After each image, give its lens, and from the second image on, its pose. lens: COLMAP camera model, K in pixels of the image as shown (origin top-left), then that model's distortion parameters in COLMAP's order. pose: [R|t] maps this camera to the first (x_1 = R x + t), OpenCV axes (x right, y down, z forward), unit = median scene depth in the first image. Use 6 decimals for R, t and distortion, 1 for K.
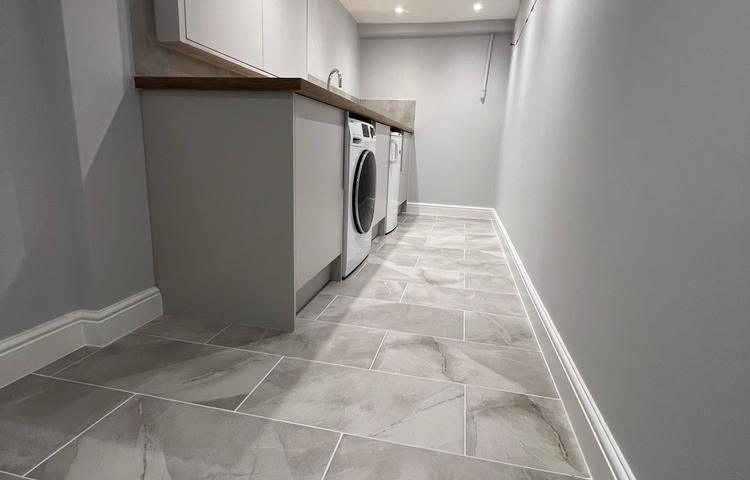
lens RADIAL K [[404.6, 0, 374.6], [0, 404.6, 240.3], [0, 0, 1]] dist [-0.001744, 0.003200]
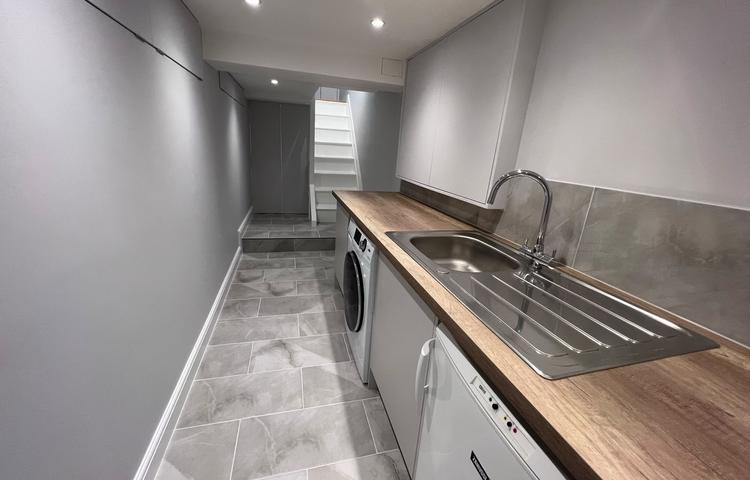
lens RADIAL K [[304.4, 0, 372.8], [0, 304.4, 241.3], [0, 0, 1]] dist [-0.002101, 0.000036]
pose [[-0.884022, 0.041229, -0.465623, 0.361983], [-0.201181, 0.865570, 0.458601, -0.746450], [0.421937, 0.499088, -0.756888, 1.934961]]
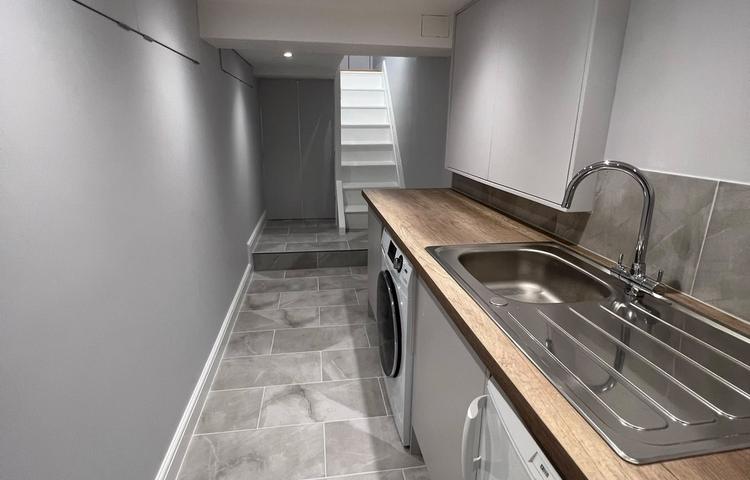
lens RADIAL K [[404.6, 0, 374.6], [0, 404.6, 241.2], [0, 0, 1]] dist [-0.001744, 0.003200]
pose [[-0.933356, 0.053360, -0.354964, 0.341791], [-0.125040, 0.878617, 0.460865, -0.773985], [0.336469, 0.474536, -0.813390, 1.945992]]
